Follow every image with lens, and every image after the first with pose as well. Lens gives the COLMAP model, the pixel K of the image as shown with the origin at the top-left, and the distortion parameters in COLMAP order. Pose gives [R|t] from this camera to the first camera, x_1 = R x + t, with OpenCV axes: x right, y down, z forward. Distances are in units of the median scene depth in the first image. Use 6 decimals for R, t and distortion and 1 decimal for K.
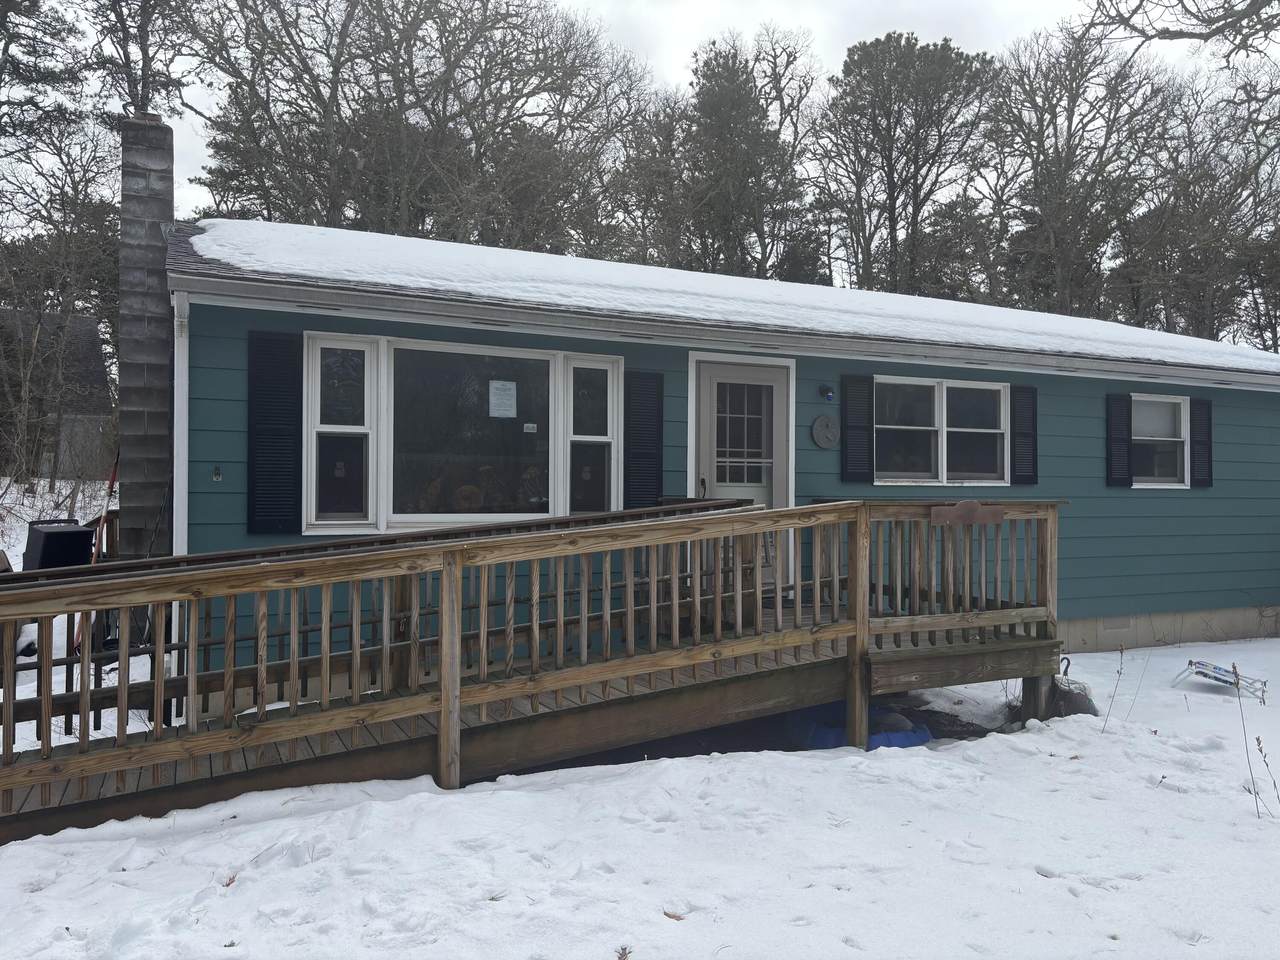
lens RADIAL K [[964.6, 0, 649.6], [0, 964.6, 481.7], [0, 0, 1]] dist [0.038411, -0.035983]
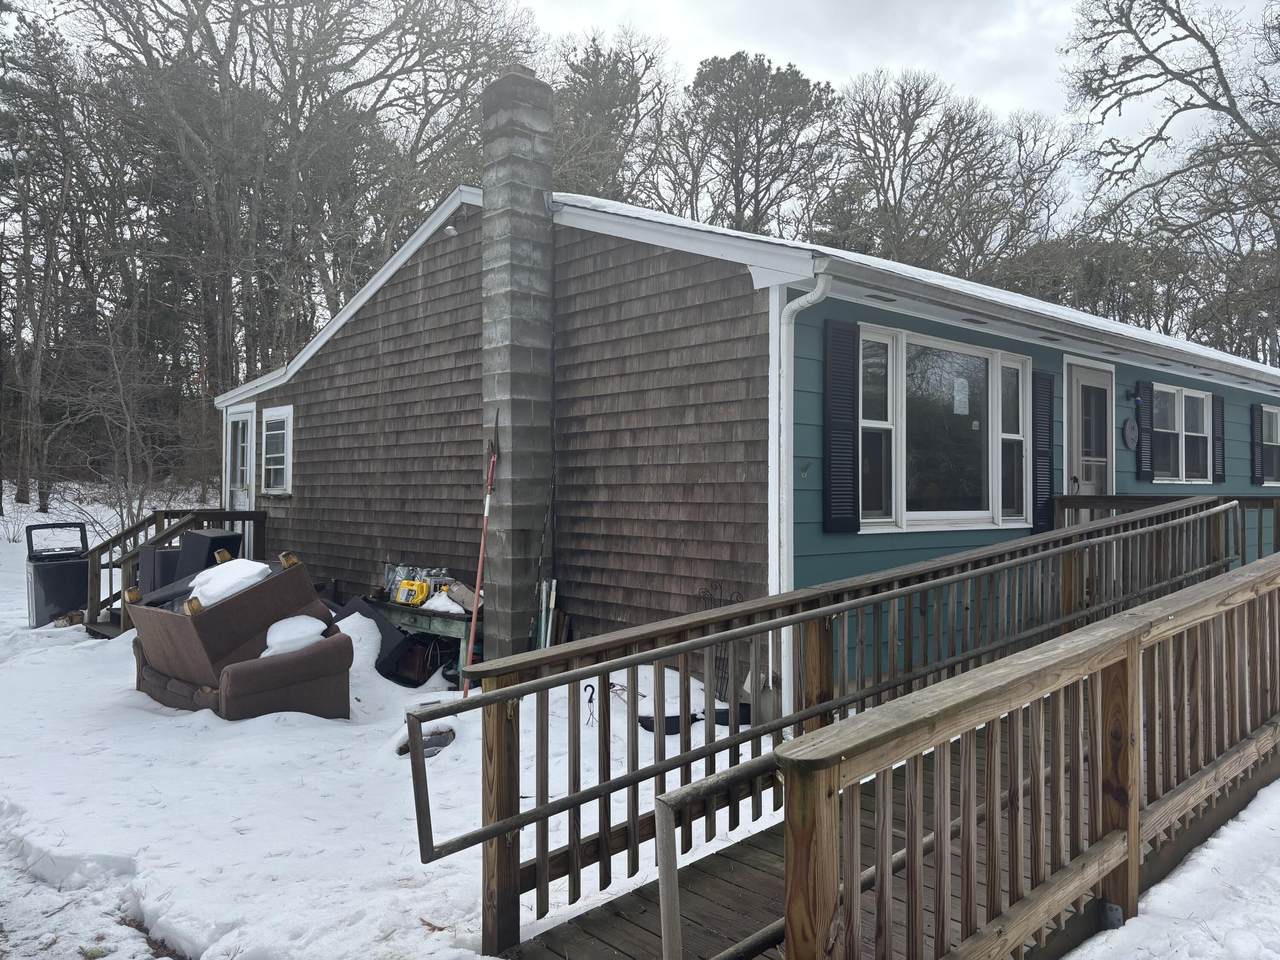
lens RADIAL K [[964.6, 0, 644.7], [0, 964.6, 486.7], [0, 0, 1]] dist [0.038411, -0.035983]
pose [[0.959411, -0.000066, 0.282012, -0.658516], [-0.001769, 0.999979, 0.006253, 0.001968], [-0.282007, -0.006498, 0.959390, 0.110263]]
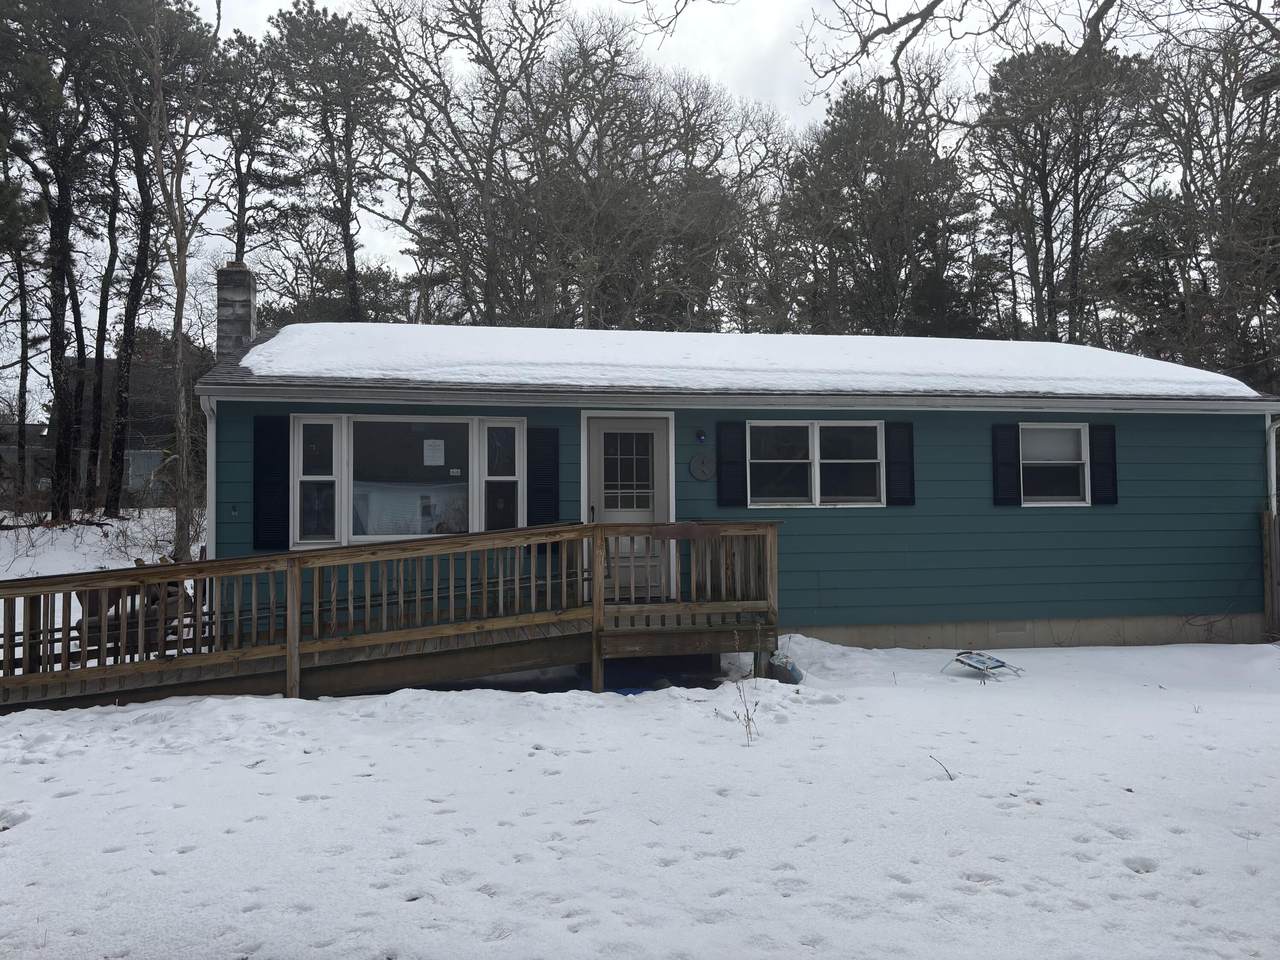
lens RADIAL K [[964.6, 0, 639.8], [0, 964.6, 476.3], [0, 0, 1]] dist [0.038411, -0.035983]
pose [[0.967282, -0.023487, -0.252613, 0.429477], [0.017354, 0.999499, -0.026480, -0.007729], [0.253108, 0.021230, 0.967205, -0.246570]]
